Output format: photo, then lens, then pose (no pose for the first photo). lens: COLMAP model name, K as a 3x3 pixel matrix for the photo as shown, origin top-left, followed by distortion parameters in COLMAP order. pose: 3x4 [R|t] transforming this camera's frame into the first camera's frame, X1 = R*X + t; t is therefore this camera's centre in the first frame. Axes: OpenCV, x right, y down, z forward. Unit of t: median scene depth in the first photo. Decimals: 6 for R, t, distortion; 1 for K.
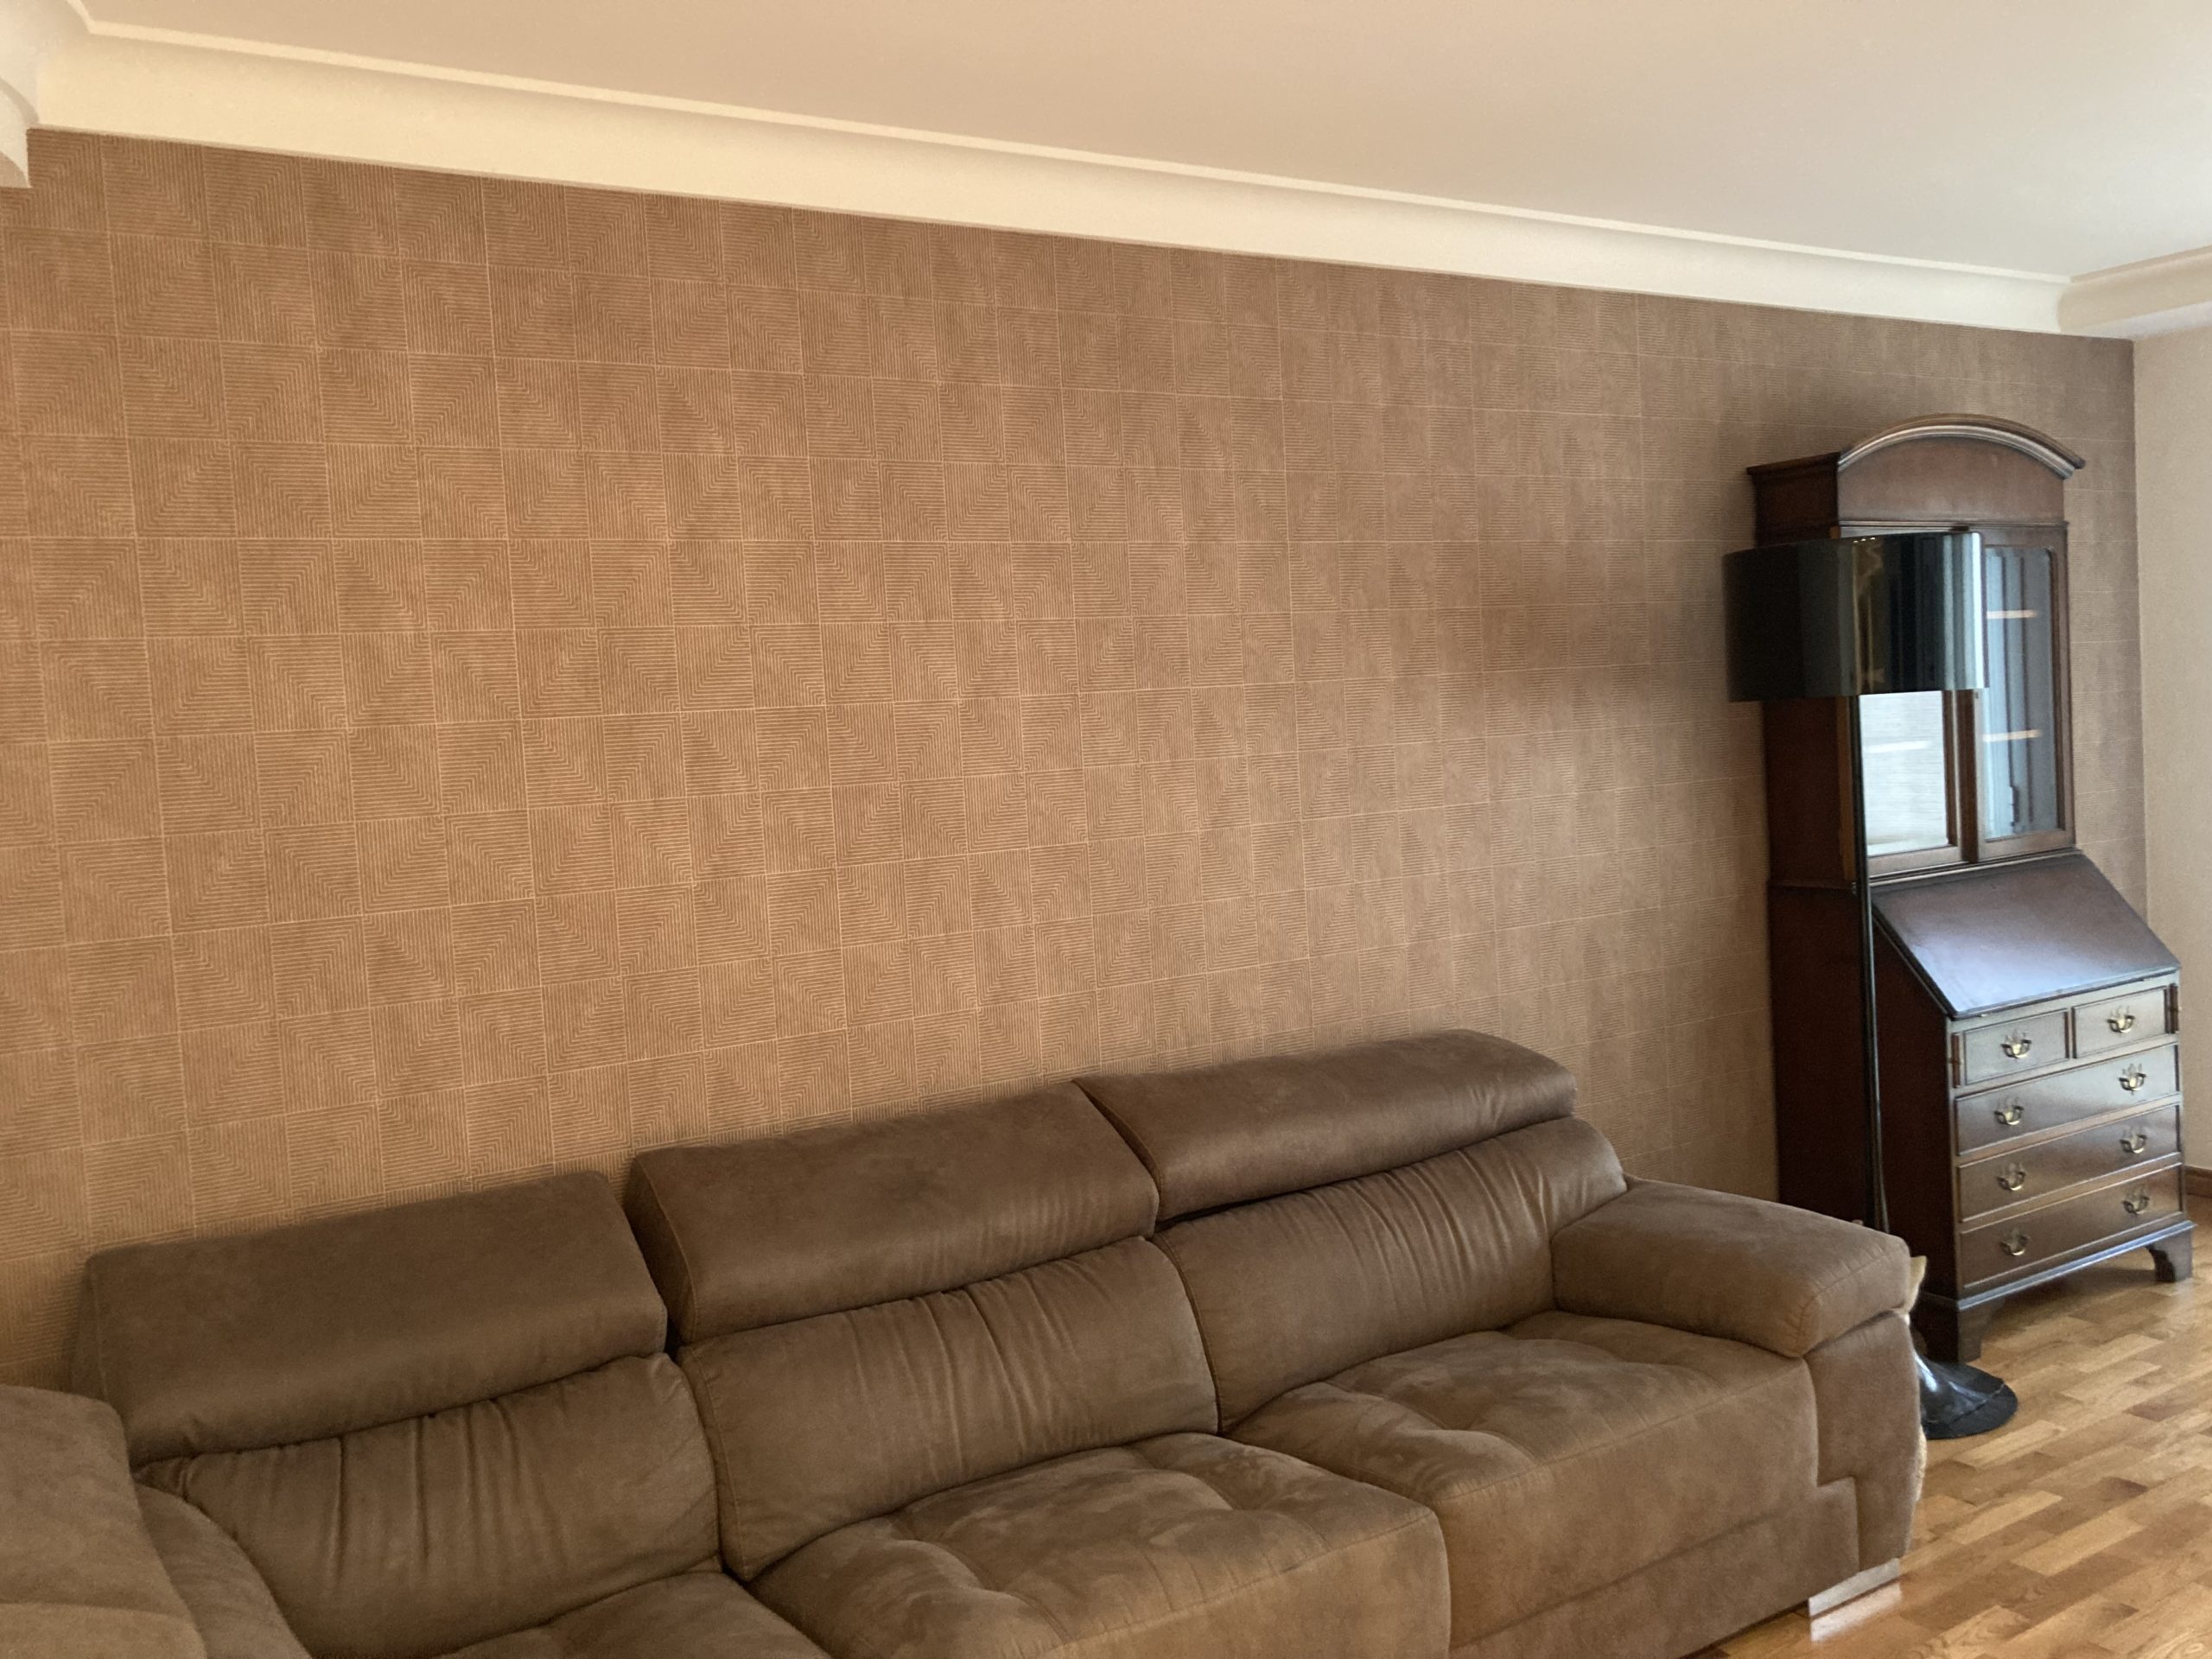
lens RADIAL K [[1847.0, 0, 1022.9], [0, 1847.0, 823.6], [0, 0, 1]] dist [0.019125, 0.013631]
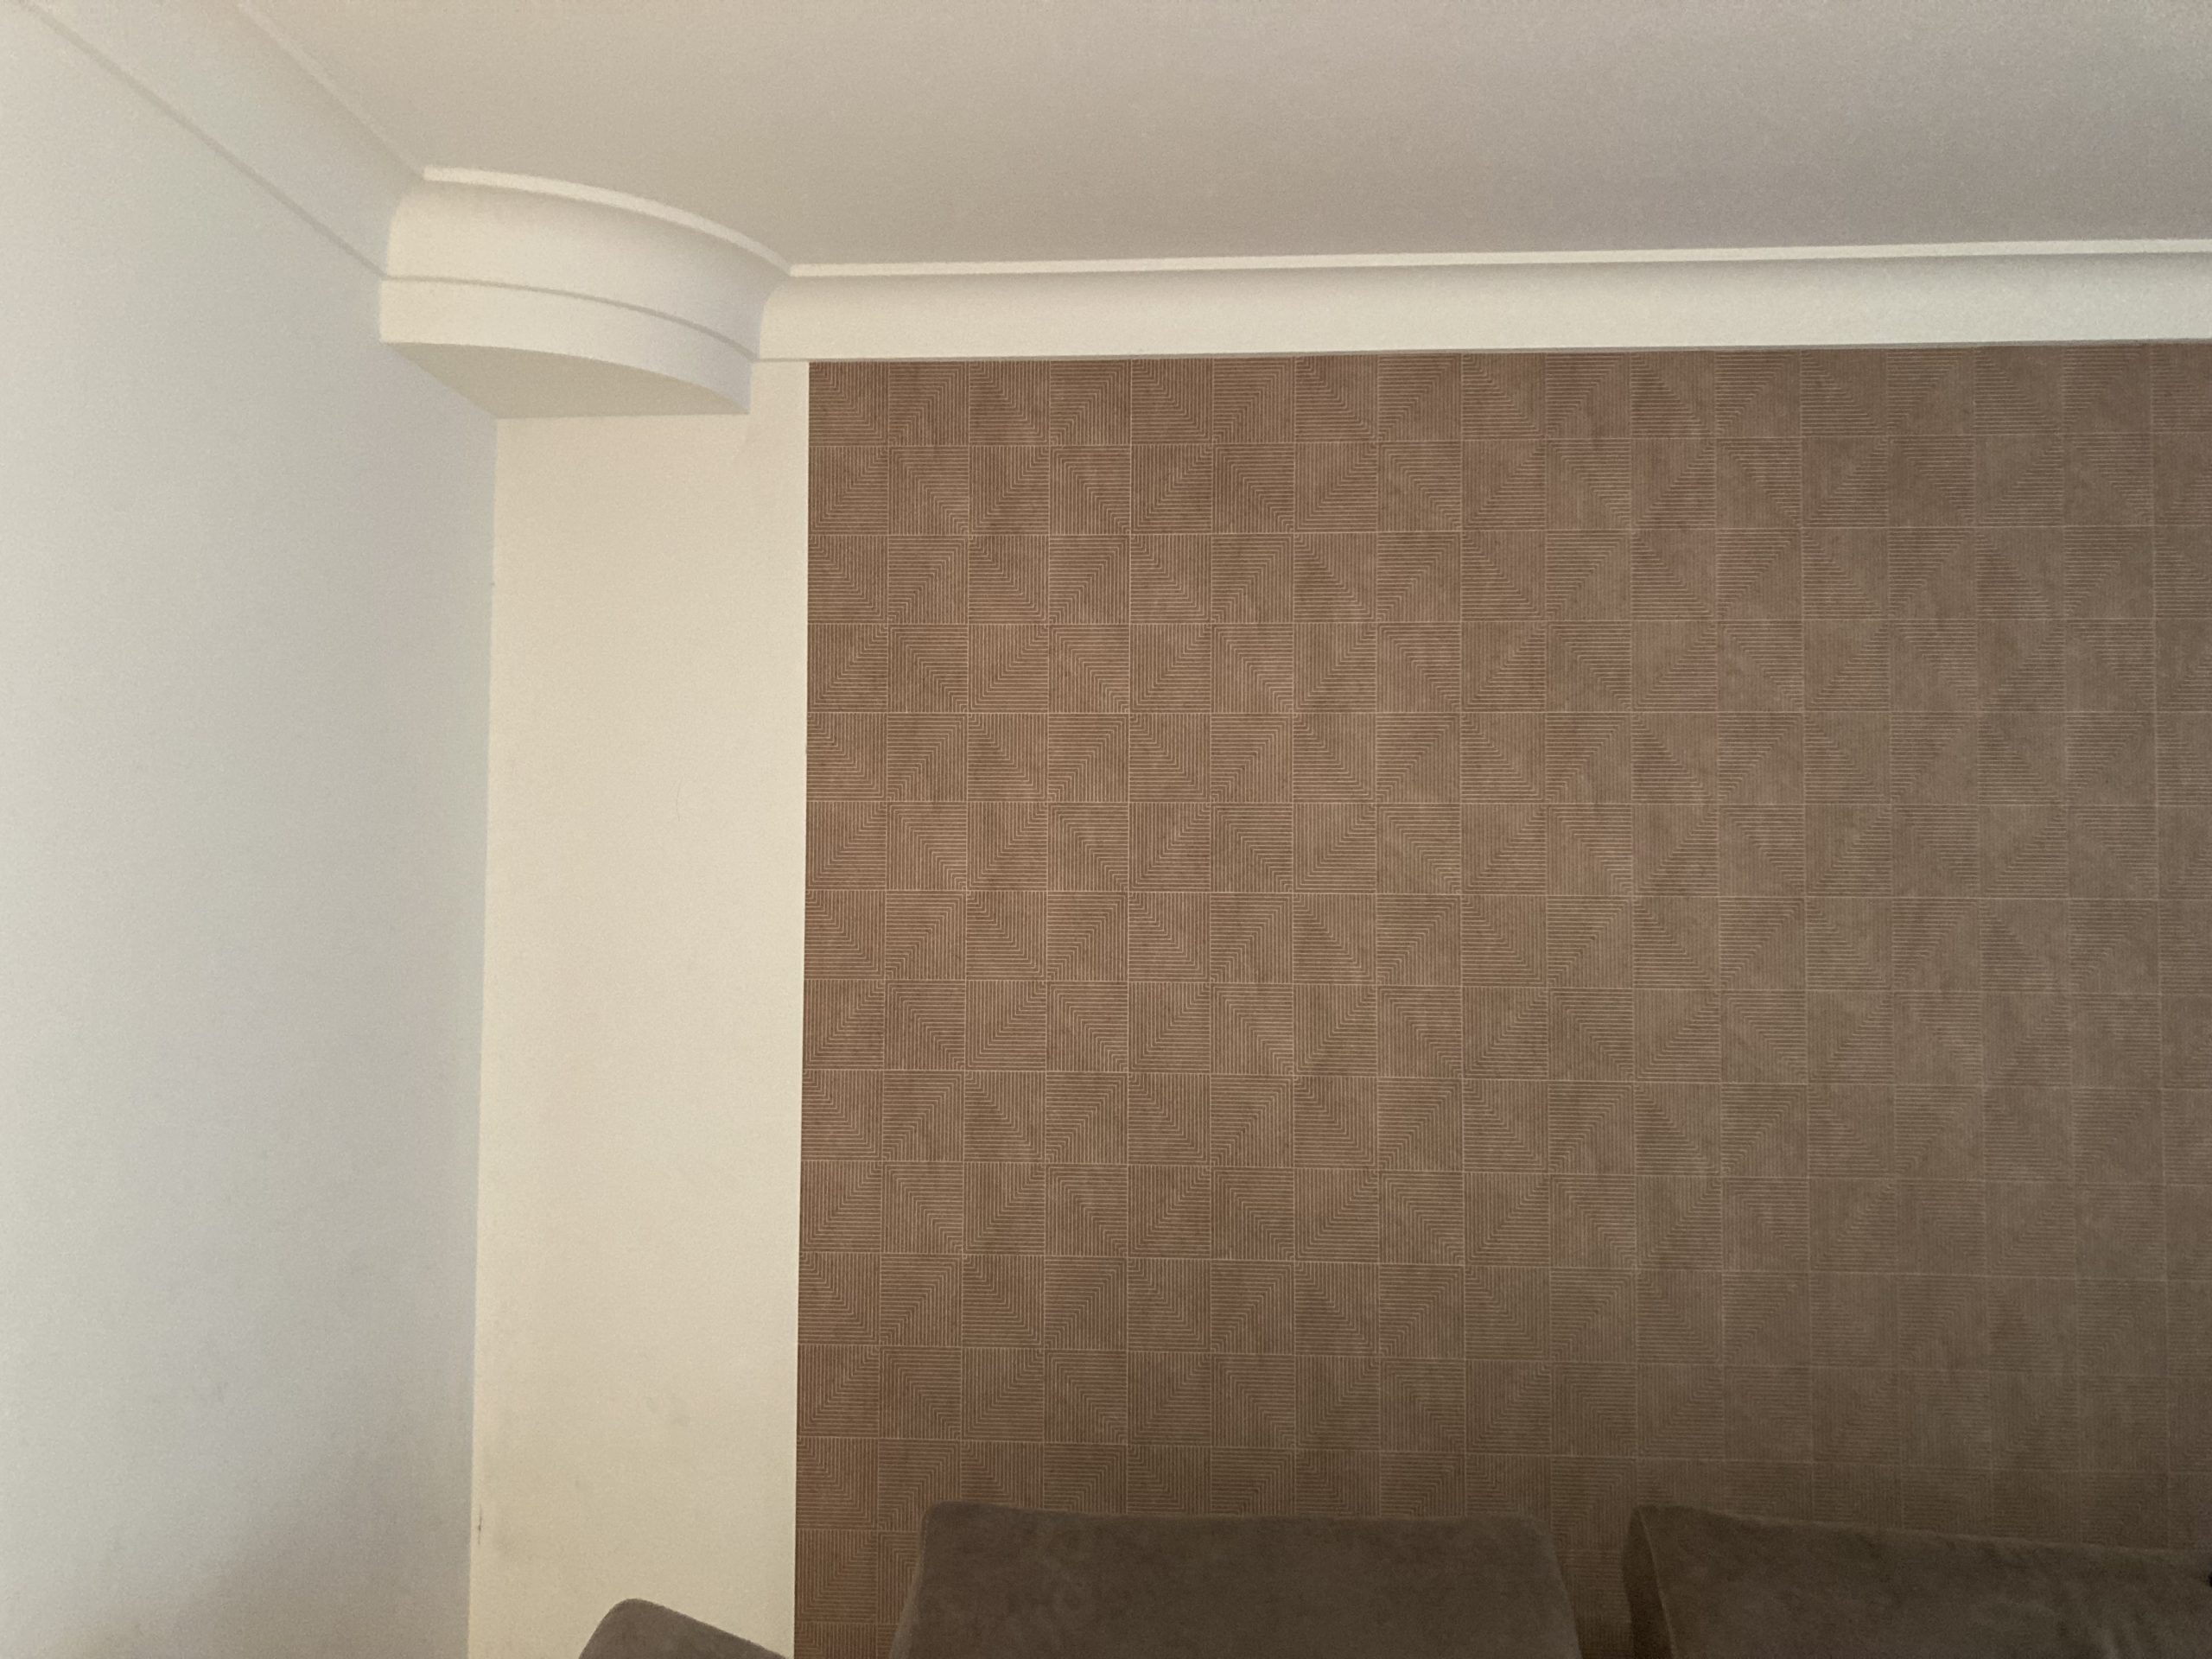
lens RADIAL K [[1847.0, 0, 1103.8], [0, 1847.0, 835.9], [0, 0, 1]] dist [0.019125, 0.013631]
pose [[0.809069, 0.037078, -0.586543, 0.287713], [-0.086763, 0.994608, -0.056806, -0.027781], [0.581274, 0.096851, 0.807923, 0.182030]]
